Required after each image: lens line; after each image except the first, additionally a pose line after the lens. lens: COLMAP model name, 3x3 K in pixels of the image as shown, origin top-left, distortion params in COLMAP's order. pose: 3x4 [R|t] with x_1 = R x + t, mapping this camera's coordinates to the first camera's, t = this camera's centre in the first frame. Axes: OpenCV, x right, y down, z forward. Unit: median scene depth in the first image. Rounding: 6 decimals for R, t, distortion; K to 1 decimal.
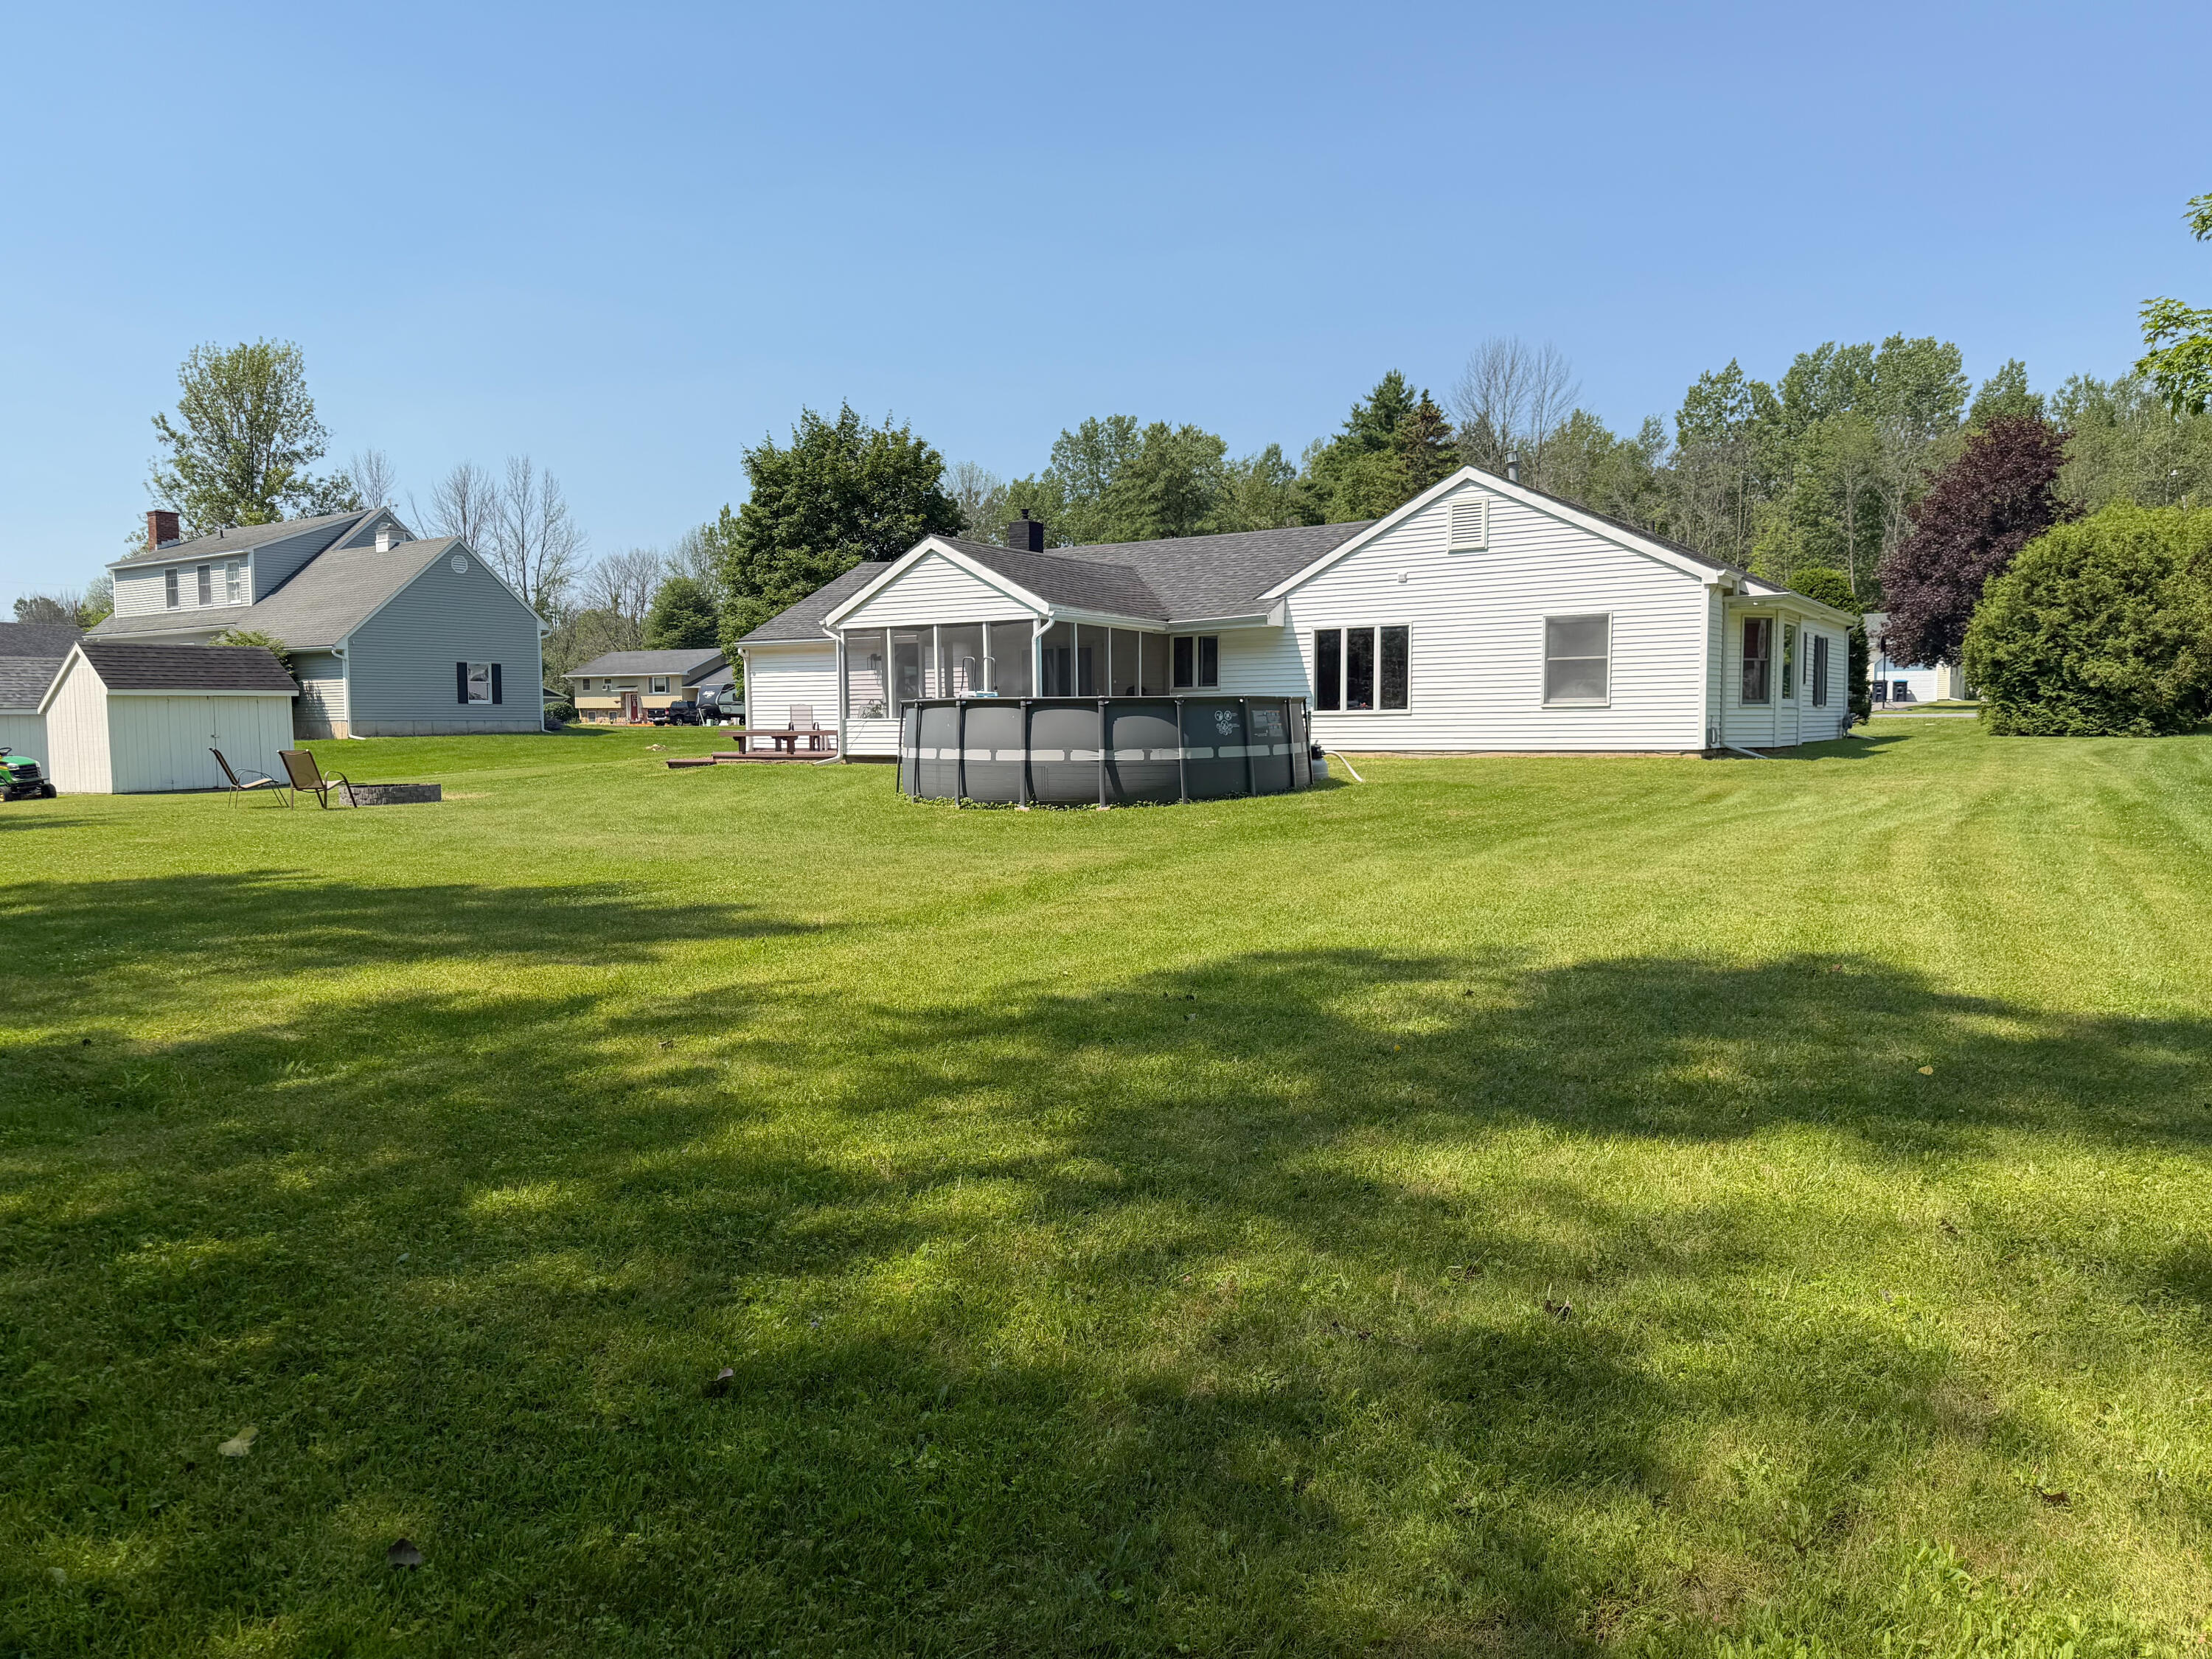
lens RADIAL K [[1604.8, 0, 1106.0], [0, 1604.8, 829.5], [0, 0, 1]] dist [0.039950, -0.005173]
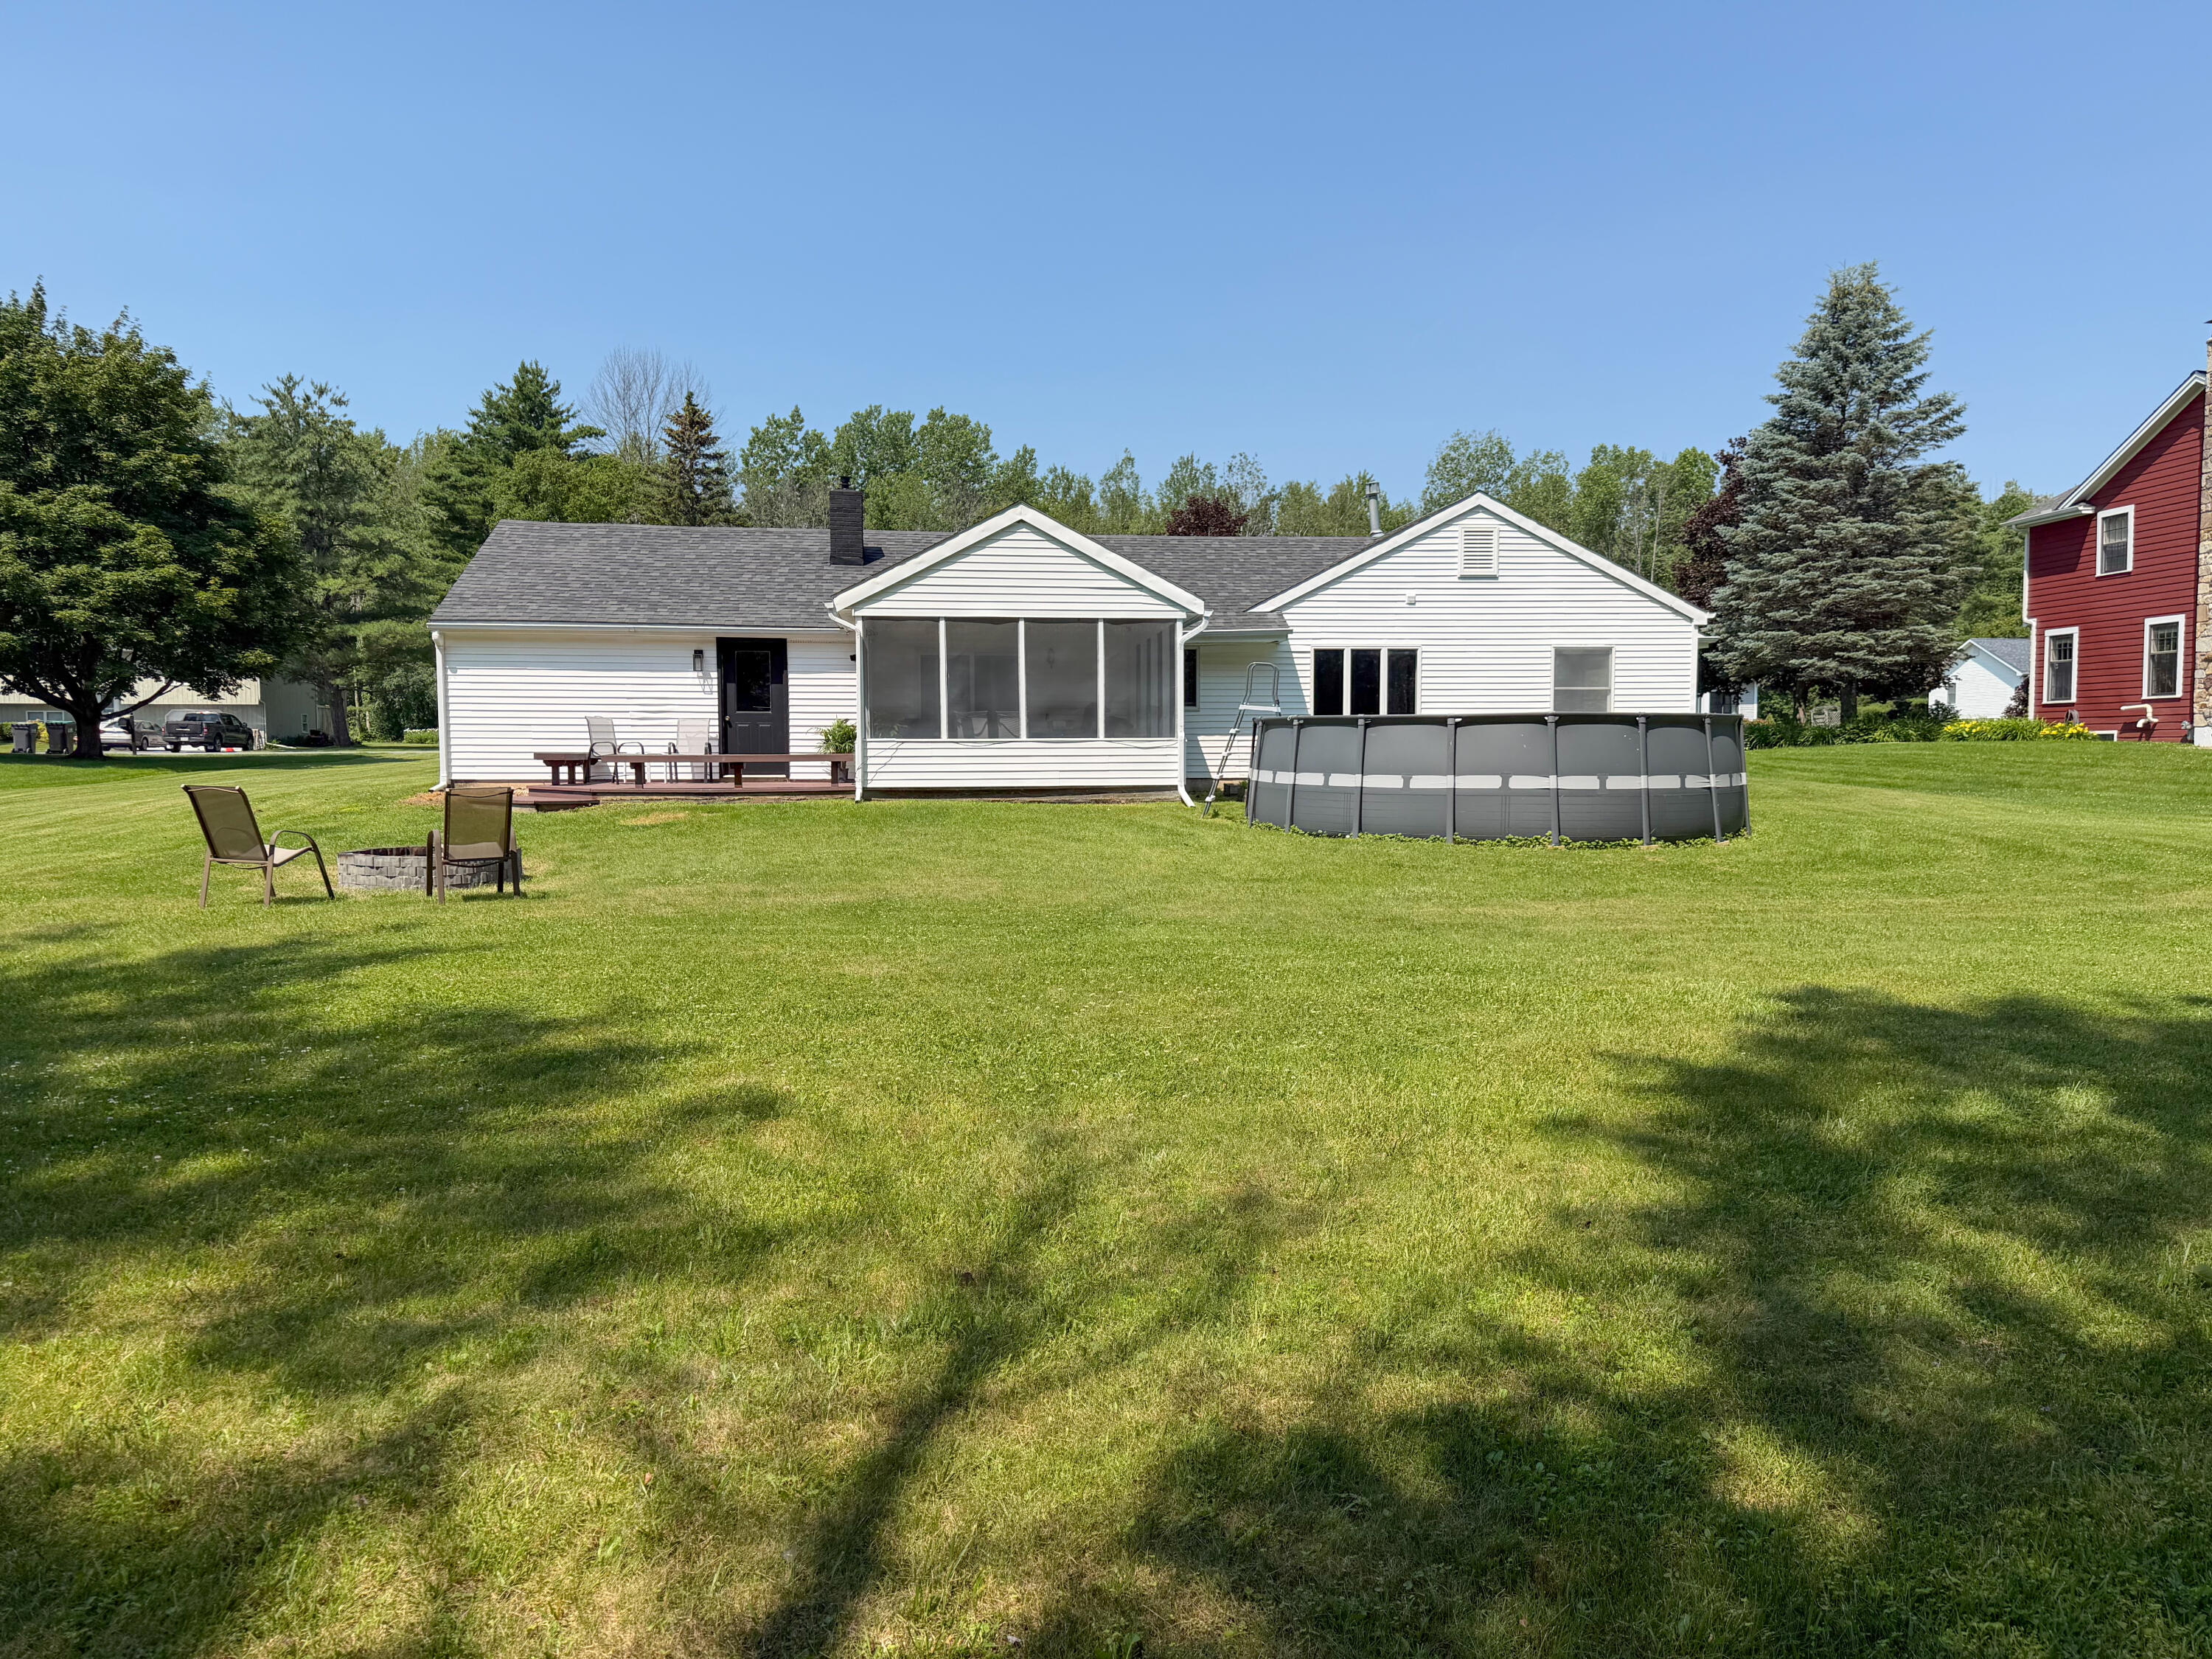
lens RADIAL K [[1604.8, 0, 1106.0], [0, 1604.8, 829.5], [0, 0, 1]] dist [0.039950, -0.005173]
pose [[0.753682, -0.025143, 0.656758, -0.591616], [0.039194, 0.999209, -0.006725, -0.018372], [-0.656070, 0.030810, 0.754071, 0.390498]]
